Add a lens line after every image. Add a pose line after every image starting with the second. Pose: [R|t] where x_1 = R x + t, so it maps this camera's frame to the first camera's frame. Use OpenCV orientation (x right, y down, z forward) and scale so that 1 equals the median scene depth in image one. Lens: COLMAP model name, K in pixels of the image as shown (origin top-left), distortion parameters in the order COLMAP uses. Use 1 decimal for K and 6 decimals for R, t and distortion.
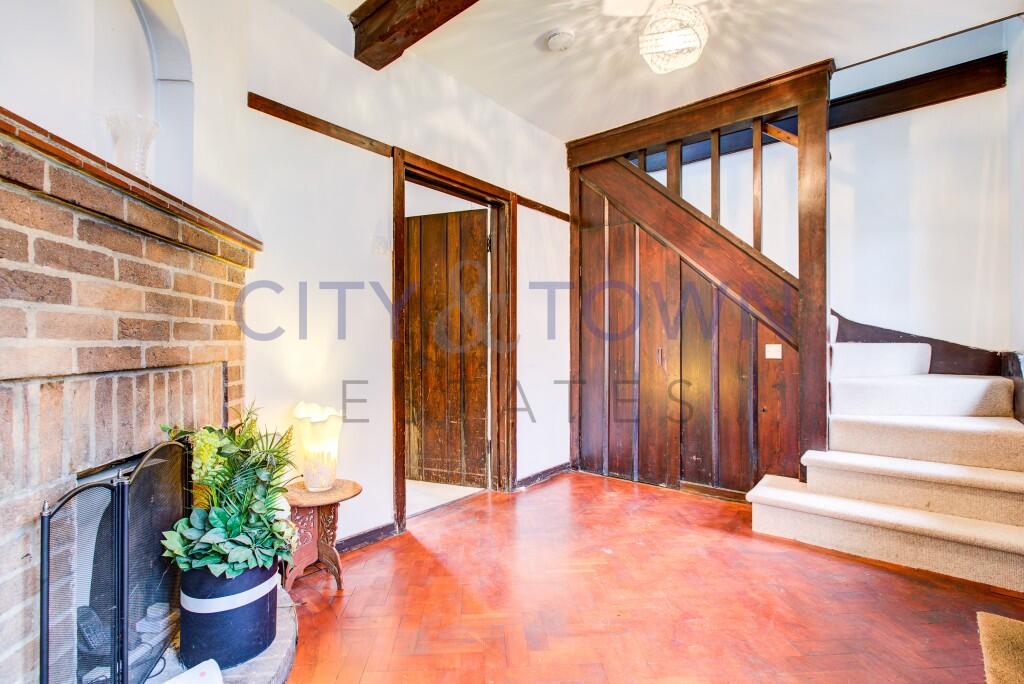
lens RADIAL K [[474.5, 0, 510.6], [0, 474.5, 344.1], [0, 0, 1]] dist [-0.000305, 0.000640]
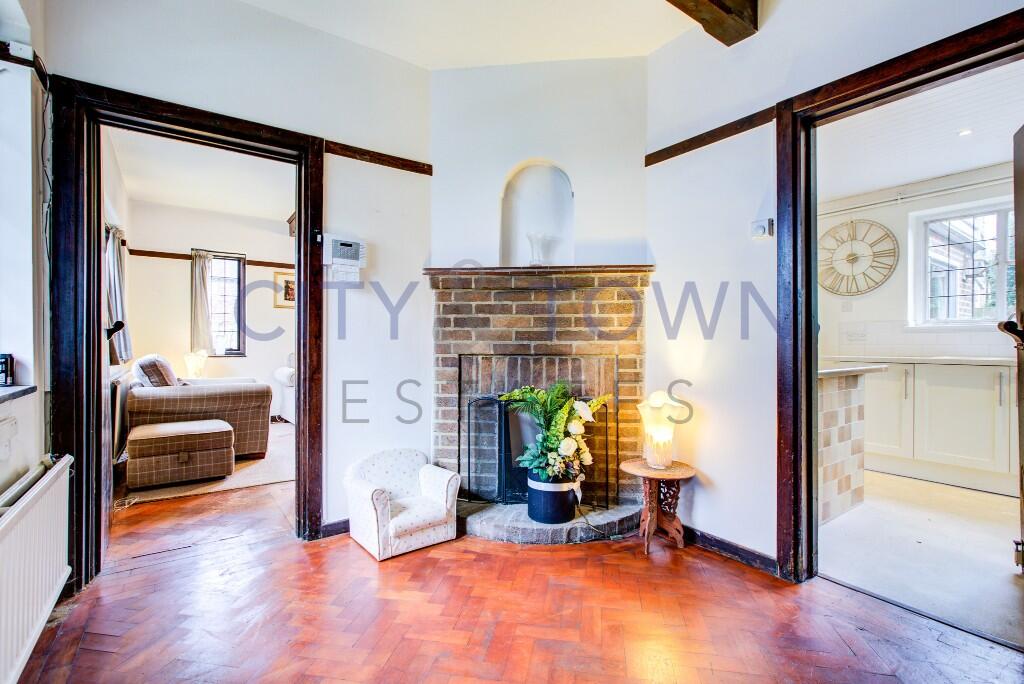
lens RADIAL K [[474.5, 0, 510.6], [0, 474.5, 341.4], [0, 0, 1]] dist [-0.000305, 0.000640]
pose [[-0.252737, -0.004808, -0.967523, 1.318439], [-0.004695, 0.999982, -0.003743, 0.002328], [0.967524, 0.003596, -0.252755, 1.519447]]
